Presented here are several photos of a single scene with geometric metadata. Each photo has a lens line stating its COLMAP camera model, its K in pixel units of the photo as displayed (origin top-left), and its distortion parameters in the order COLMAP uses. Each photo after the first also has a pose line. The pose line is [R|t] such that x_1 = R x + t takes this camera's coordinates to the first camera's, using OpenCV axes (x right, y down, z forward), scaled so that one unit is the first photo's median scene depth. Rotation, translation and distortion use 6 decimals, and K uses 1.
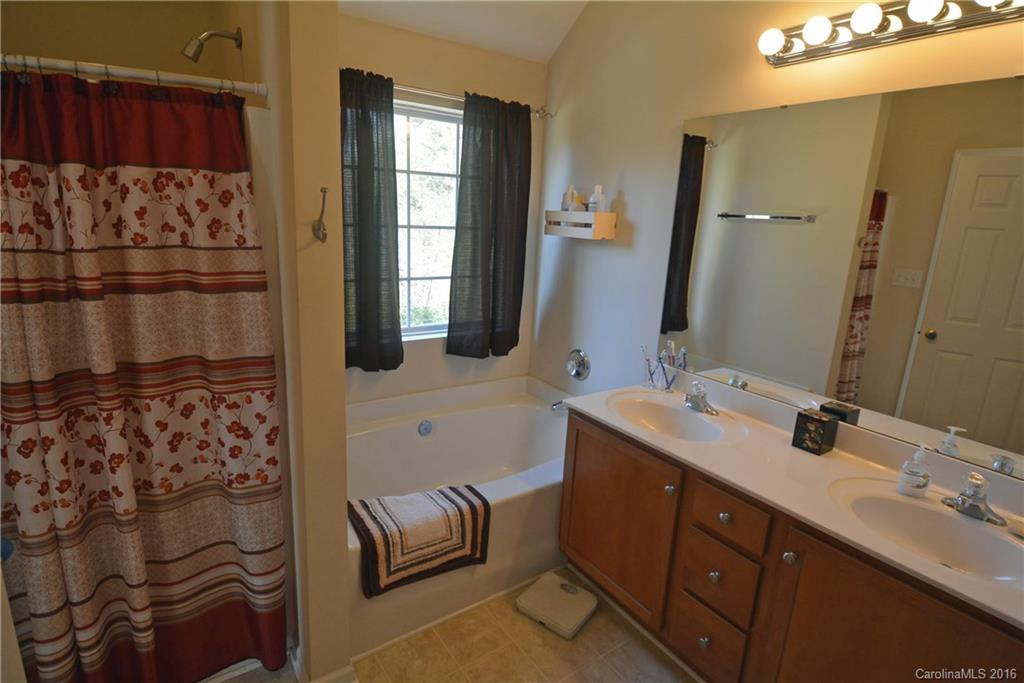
lens RADIAL K [[531.6, 0, 512.0], [0, 531.6, 341.5], [0, 0, 1]] dist [-0.002063, -0.000361]
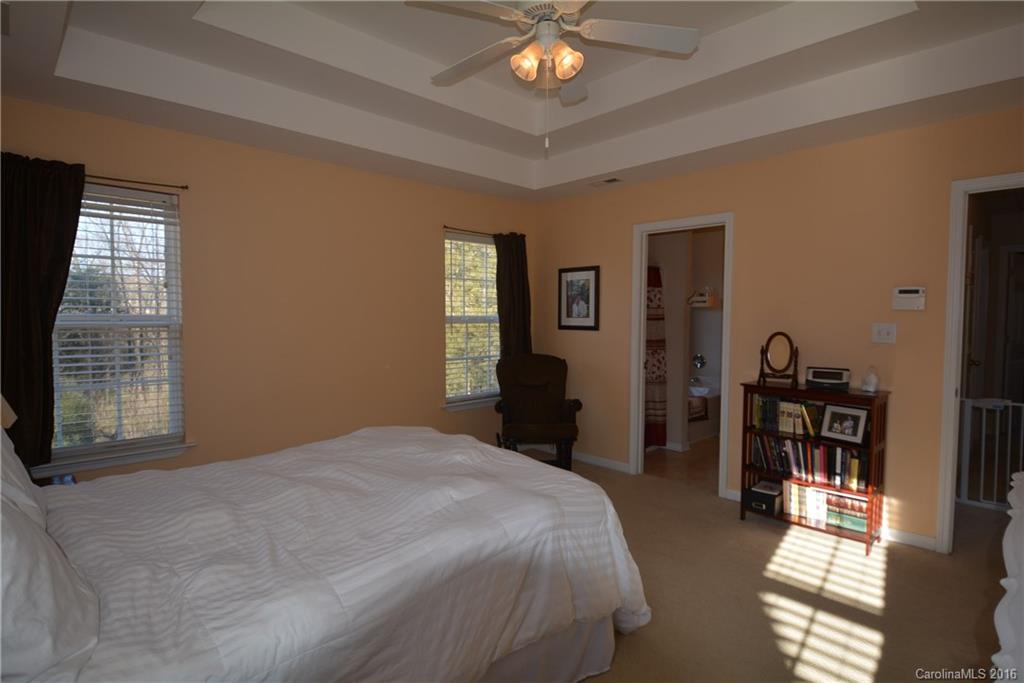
lens RADIAL K [[531.6, 0, 512.0], [0, 531.6, 341.5], [0, 0, 1]] dist [-0.002063, -0.000361]
pose [[0.985975, -0.054253, 0.157831, -1.943829], [0.083495, 0.979182, -0.185015, 0.584985], [-0.144507, 0.195599, 0.969979, -2.141044]]
